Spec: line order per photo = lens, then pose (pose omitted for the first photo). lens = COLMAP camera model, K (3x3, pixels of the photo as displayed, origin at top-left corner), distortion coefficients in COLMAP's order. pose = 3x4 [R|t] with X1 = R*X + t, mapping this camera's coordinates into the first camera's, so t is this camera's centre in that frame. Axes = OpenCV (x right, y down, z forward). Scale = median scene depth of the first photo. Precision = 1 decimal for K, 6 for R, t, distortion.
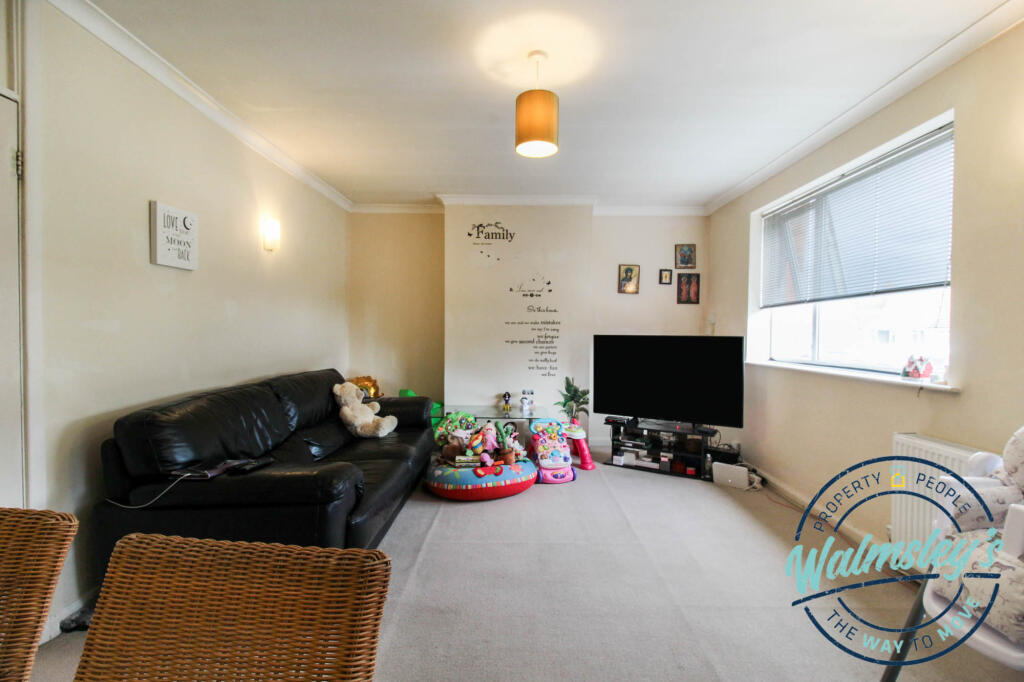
lens RADIAL K [[477.3, 0, 512.0], [0, 477.3, 341.0], [0, 0, 1]] dist [0.002056, -0.000956]
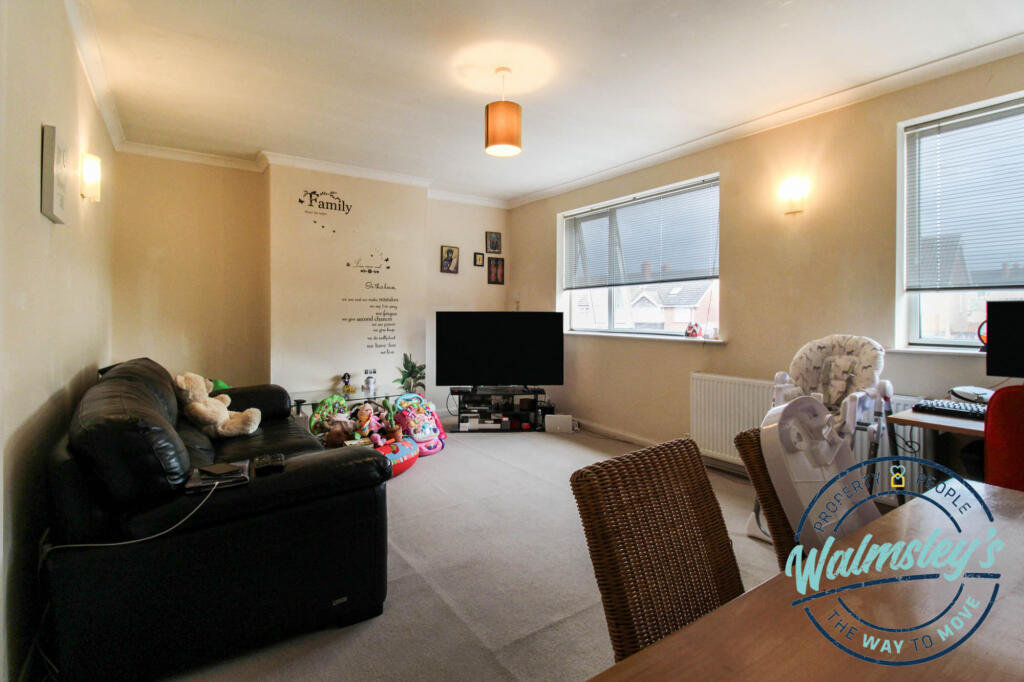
lens RADIAL K [[497.9, 0, 514.1], [0, 497.9, 310.4], [0, 0, 1]] dist [0.010455, -0.000980]
pose [[0.815194, -0.004596, 0.579169, -0.325482], [0.015650, 0.999778, -0.014094, 0.002732], [-0.578976, 0.020553, 0.815086, 0.004428]]
